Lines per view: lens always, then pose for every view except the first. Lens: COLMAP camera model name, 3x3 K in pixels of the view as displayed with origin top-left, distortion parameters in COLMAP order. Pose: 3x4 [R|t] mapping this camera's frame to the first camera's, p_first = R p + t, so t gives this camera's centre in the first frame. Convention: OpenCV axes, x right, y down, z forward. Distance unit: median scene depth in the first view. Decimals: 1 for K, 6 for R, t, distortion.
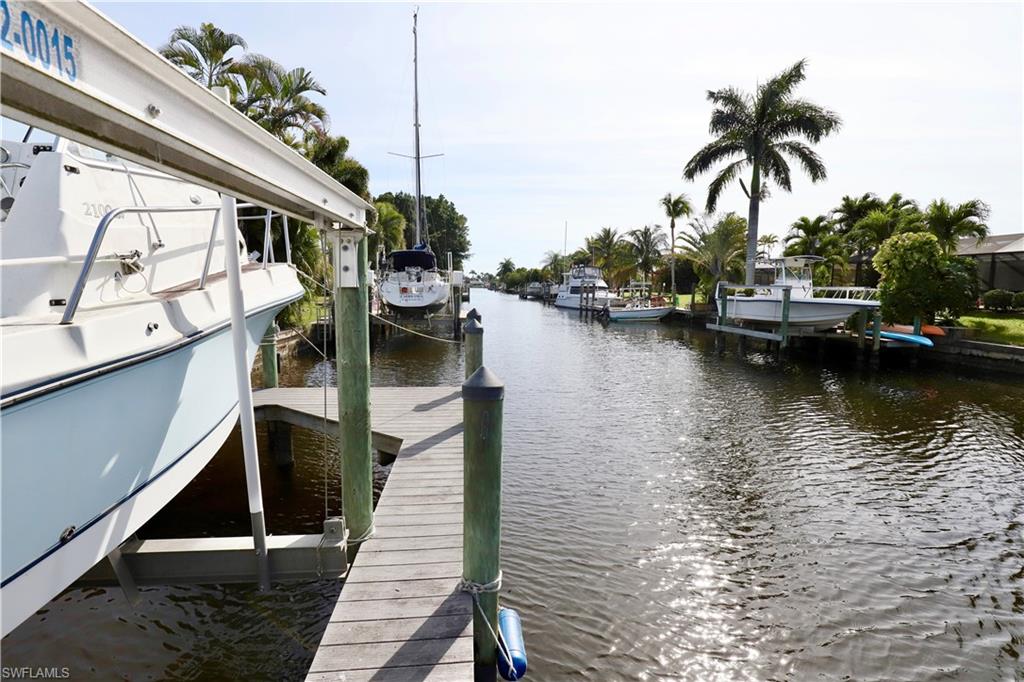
lens RADIAL K [[506.1, 0, 512.0], [0, 506.1, 341.0], [0, 0, 1]] dist [-0.003753, -0.000241]
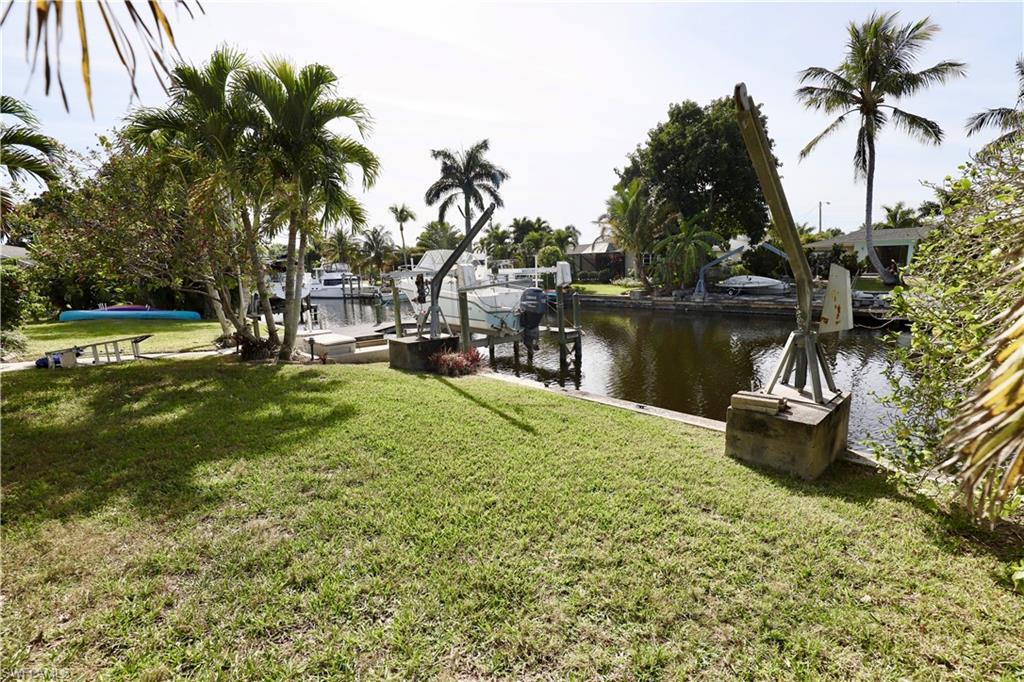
lens RADIAL K [[475.6, 0, 512.7], [0, 475.6, 357.1], [0, 0, 1]] dist [-0.015548, 0.000871]
pose [[0.825867, -0.142612, 0.545532, -0.286087], [0.105751, 0.989494, 0.098579, 0.019054], [-0.553860, -0.023723, 0.832272, -0.340798]]
